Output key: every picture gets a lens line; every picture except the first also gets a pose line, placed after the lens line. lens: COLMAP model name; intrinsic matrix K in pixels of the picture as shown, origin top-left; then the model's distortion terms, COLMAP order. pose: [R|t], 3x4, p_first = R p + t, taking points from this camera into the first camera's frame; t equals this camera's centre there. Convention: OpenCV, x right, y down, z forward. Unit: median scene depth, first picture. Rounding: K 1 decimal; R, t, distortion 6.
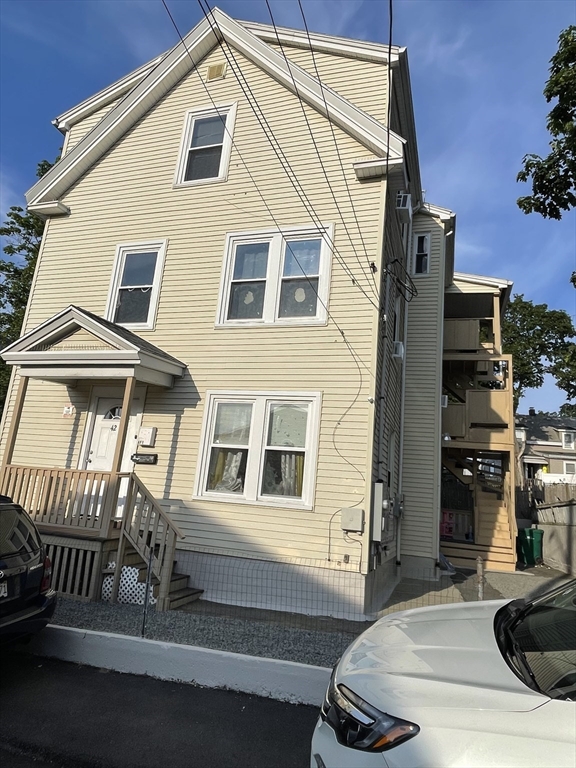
lens RADIAL K [[502.8, 0, 284.5], [0, 502.8, 383.8], [0, 0, 1]] dist [0.001187, -0.001551]
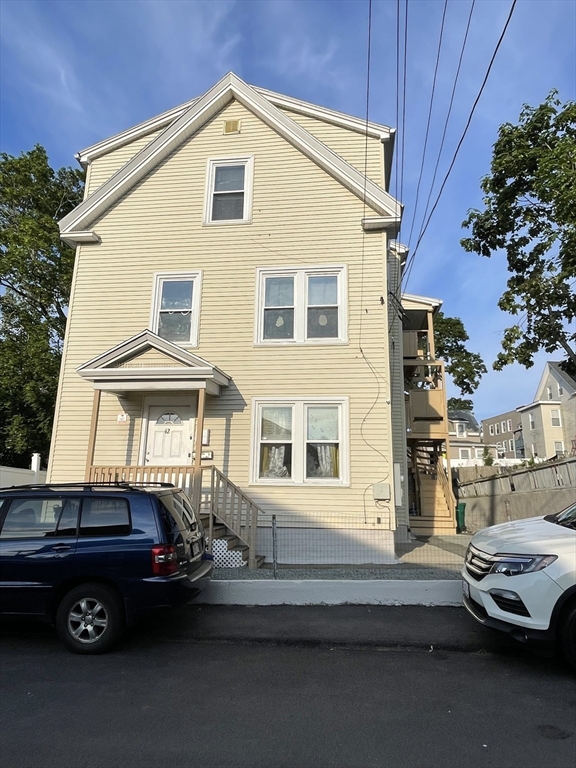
lens RADIAL K [[500.3, 0, 282.9], [0, 500.3, 386.5], [0, 0, 1]] dist [0.031229, -0.047424]
pose [[0.979289, -0.022125, 0.201253, -0.312310], [0.021107, 0.999751, 0.007203, -0.020069], [-0.201362, -0.002805, 0.979513, -0.207648]]
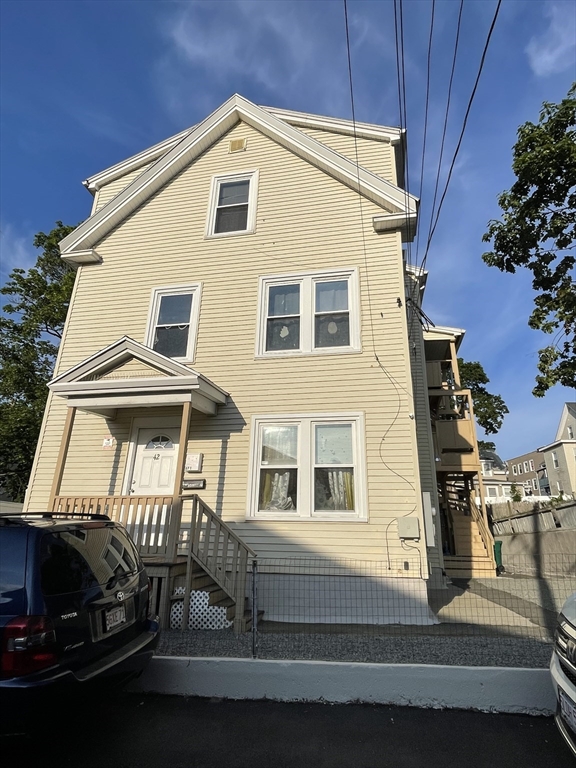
lens RADIAL K [[431.0, 0, 290.7], [0, 431.0, 385.9], [0, 0, 1]] dist [0.009204, -0.016599]
pose [[0.990816, -0.021958, 0.133420, -0.184442], [0.036725, 0.993336, -0.109250, 0.050675], [-0.130132, 0.113147, 0.985020, 0.077354]]
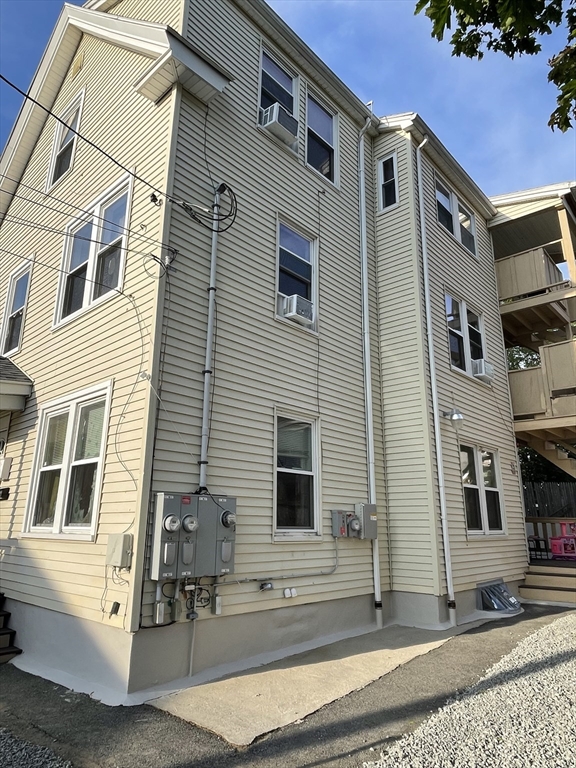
lens RADIAL K [[502.8, 0, 284.5], [0, 502.8, 383.8], [0, 0, 1]] dist [0.001187, -0.001551]
pose [[0.904878, -0.193871, -0.378959, 0.519987], [0.170710, 0.980813, -0.094150, 0.120813], [0.389941, 0.020503, 0.920612, 0.362233]]
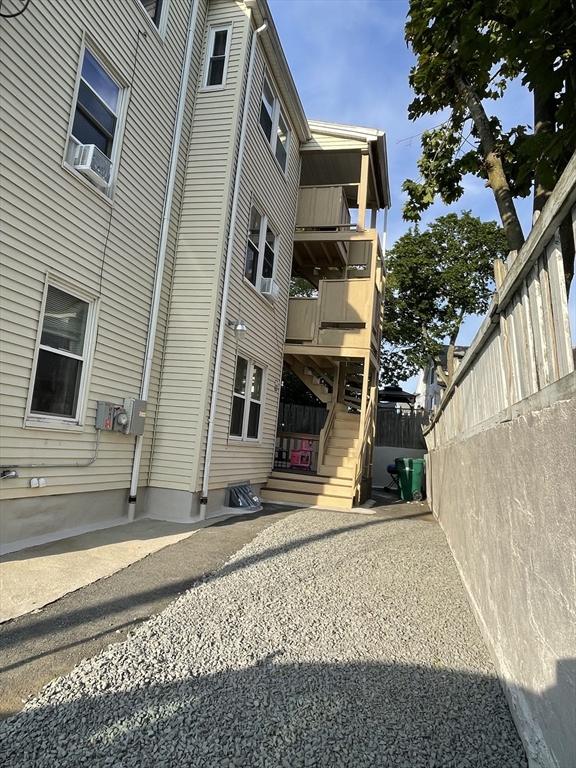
lens RADIAL K [[500.3, 0, 282.9], [0, 500.3, 386.5], [0, 0, 1]] dist [0.031229, -0.047424]
pose [[0.999235, 0.004589, 0.038847, 0.486713], [-0.009220, 0.992744, 0.119896, 0.144144], [-0.038015, -0.120162, 0.992026, 0.395770]]
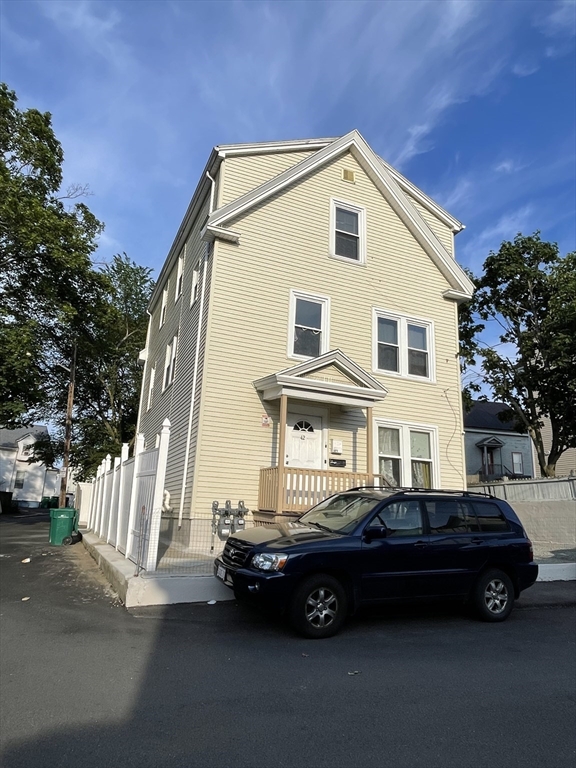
lens RADIAL K [[495.5, 0, 278.3], [0, 495.5, 387.3], [0, 0, 1]] dist [0.003637, -0.000253]
pose [[0.760116, 0.115050, 0.639521, -1.234417], [-0.131630, 0.991058, -0.021841, -0.004759], [-0.636315, -0.067578, 0.768464, 0.070792]]
